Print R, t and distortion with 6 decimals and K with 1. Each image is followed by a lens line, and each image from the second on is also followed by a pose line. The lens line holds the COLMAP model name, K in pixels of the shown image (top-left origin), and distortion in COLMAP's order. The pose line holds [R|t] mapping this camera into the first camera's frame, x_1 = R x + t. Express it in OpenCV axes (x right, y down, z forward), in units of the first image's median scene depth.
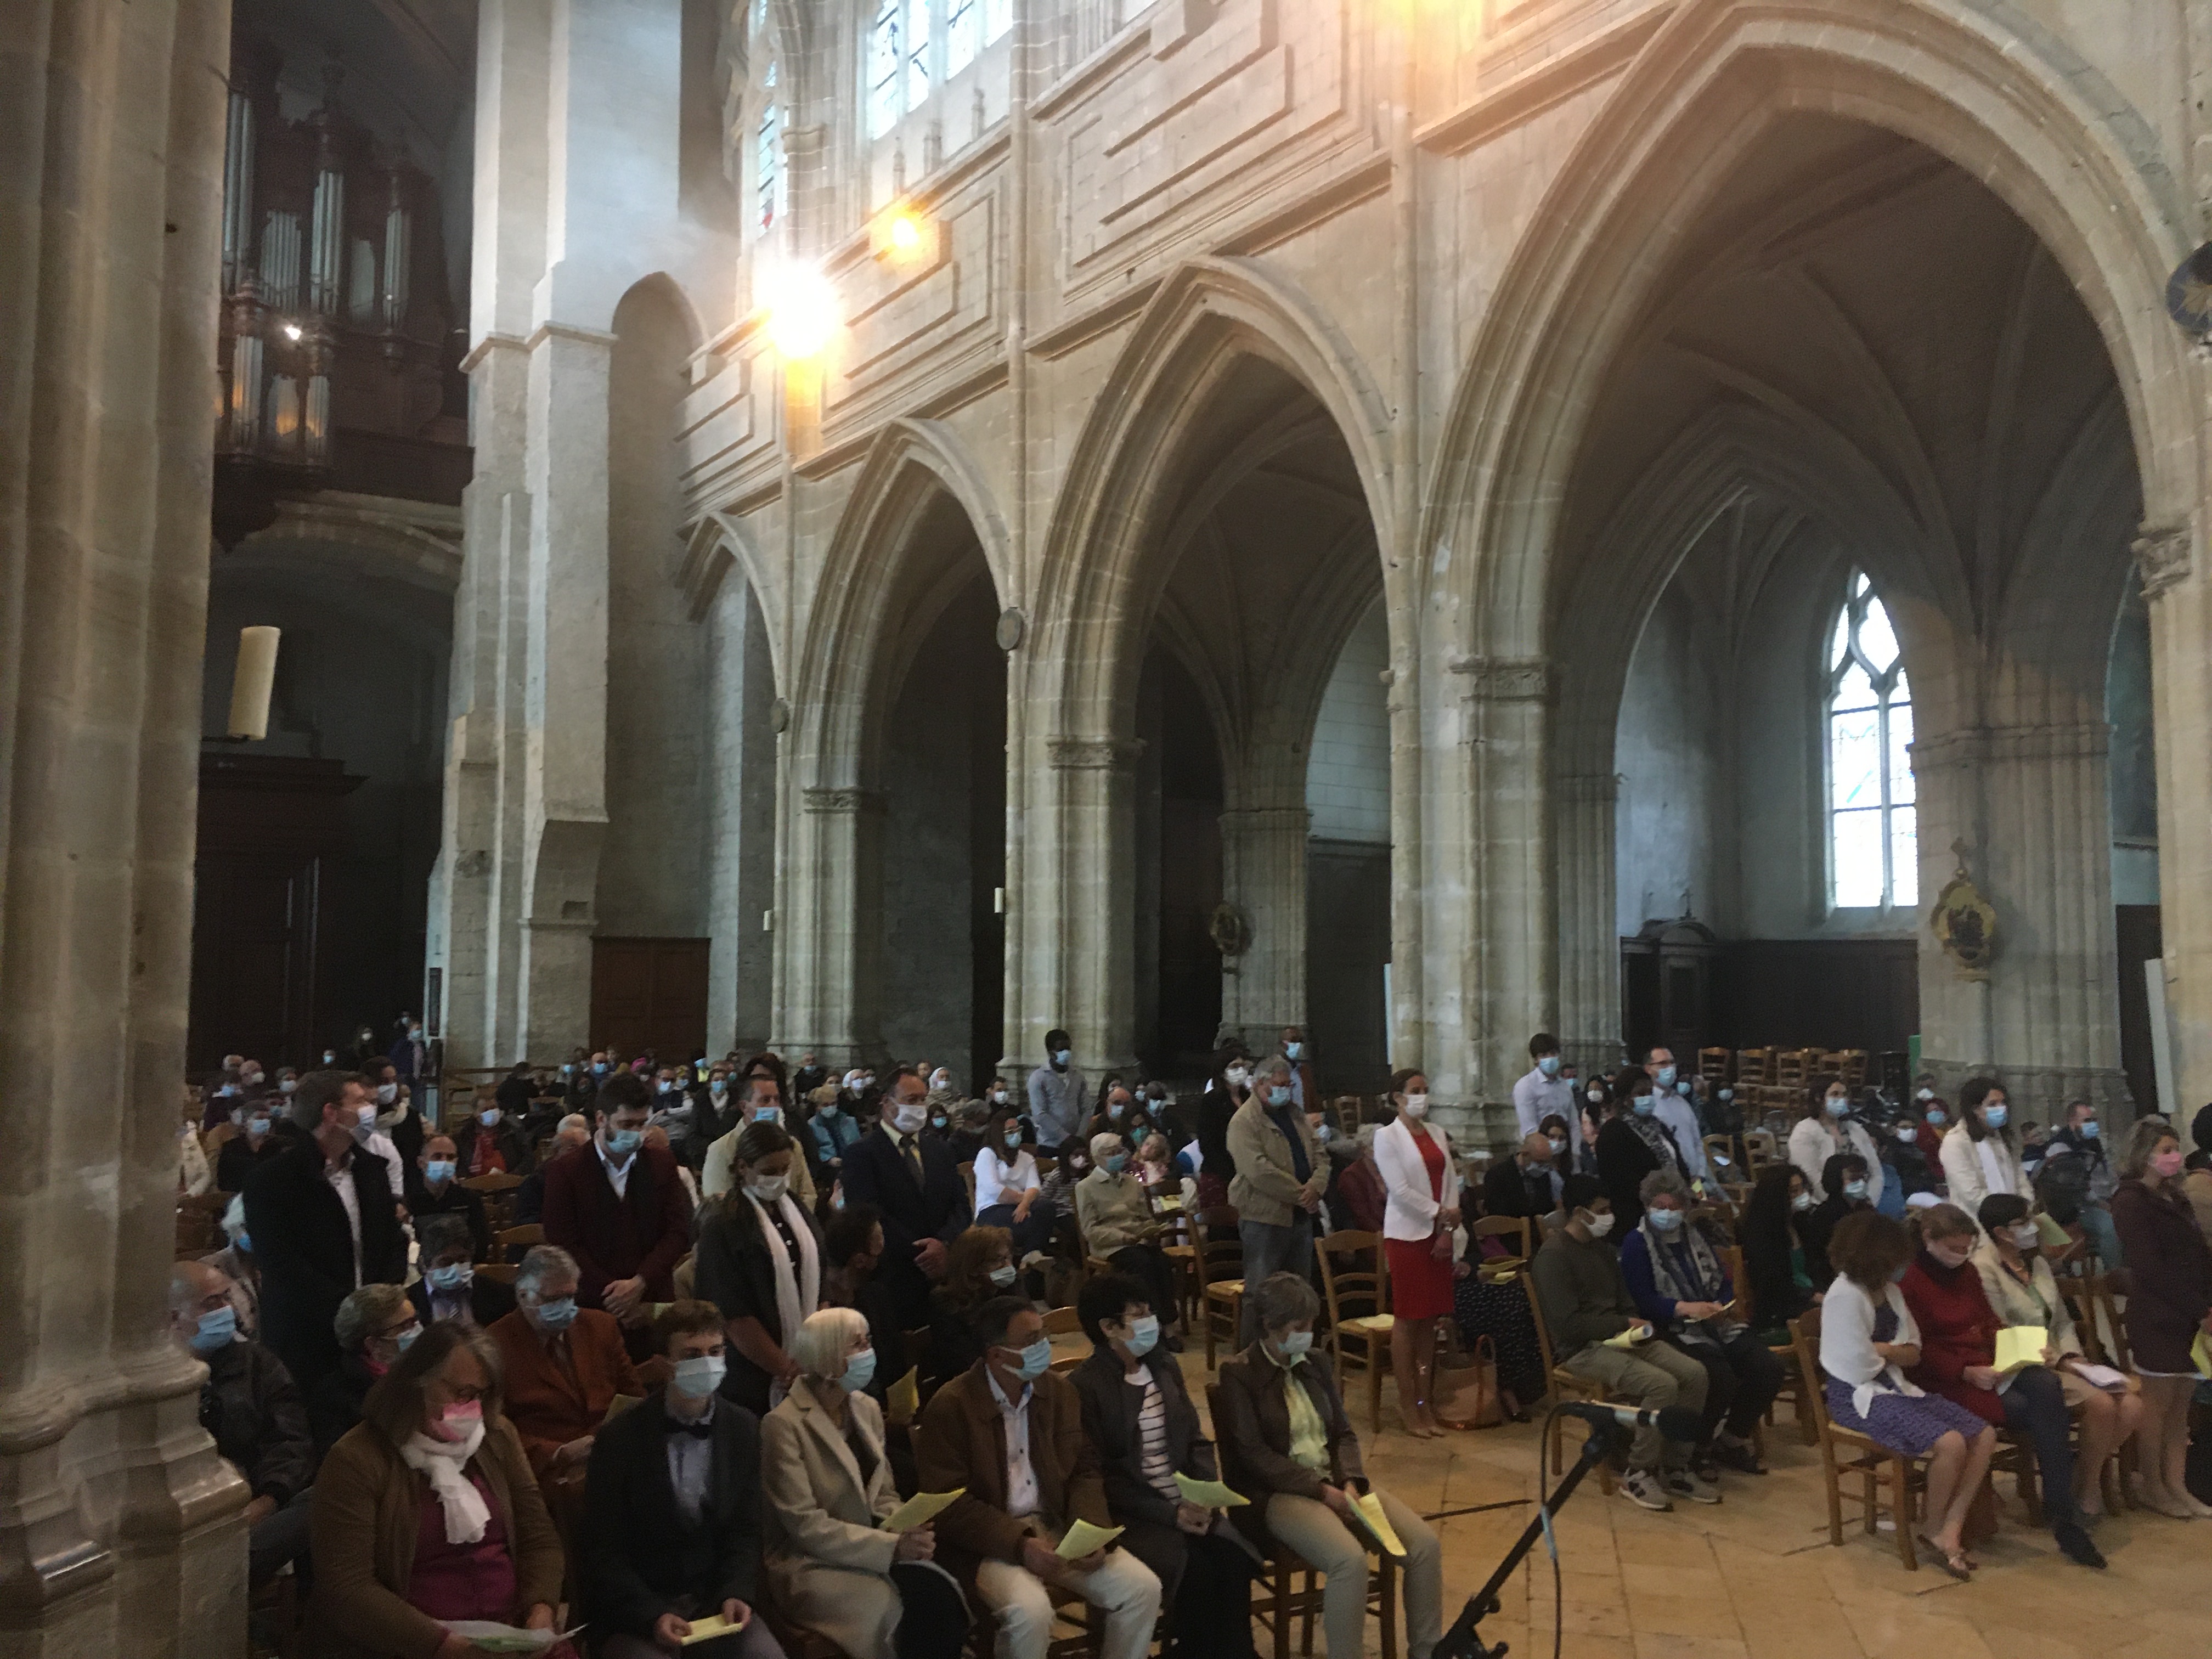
lens RADIAL K [[1895.4, 0, 1106.0], [0, 1895.4, 829.5], [0, 0, 1]] dist [0.043411, 0.002533]
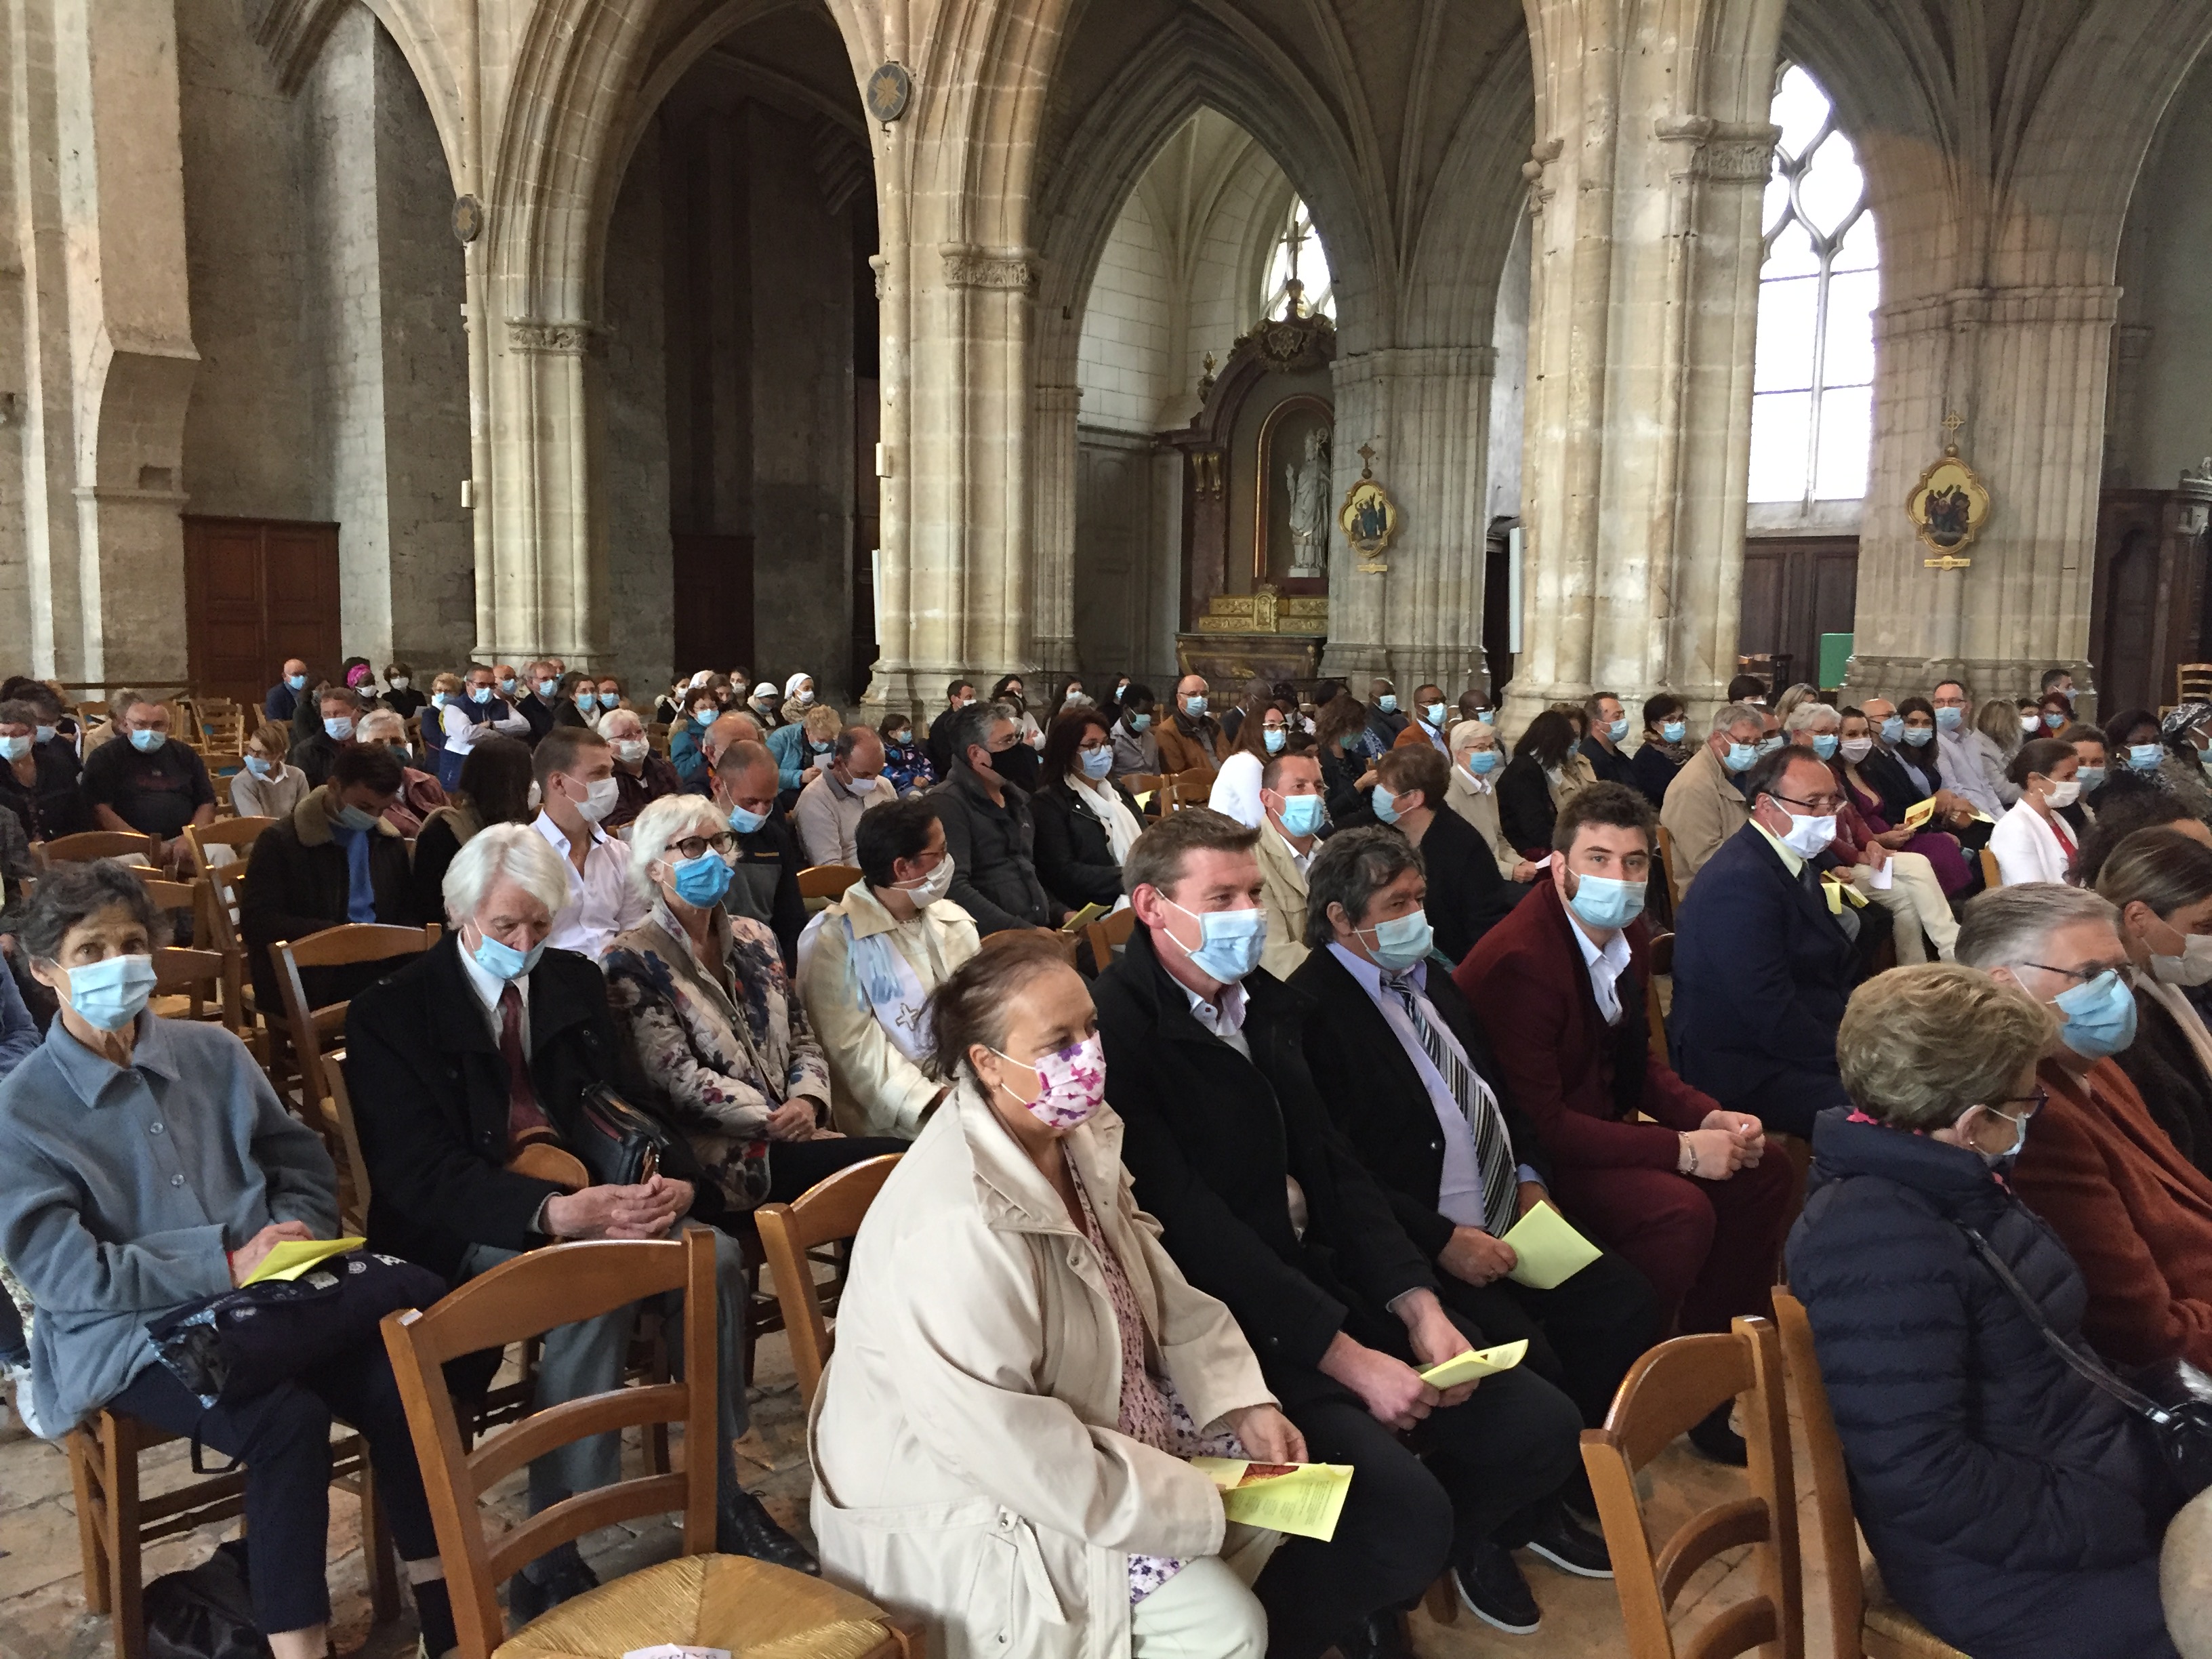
lens RADIAL K [[1881.9, 0, 1106.0], [0, 1881.9, 829.5], [0, 0, 1]] dist [0.097152, -0.131837]
pose [[0.956580, -0.027503, 0.290171, -0.198334], [-0.027126, 0.982817, 0.182578, 0.042432], [-0.290206, -0.182522, 0.939397, 0.211503]]
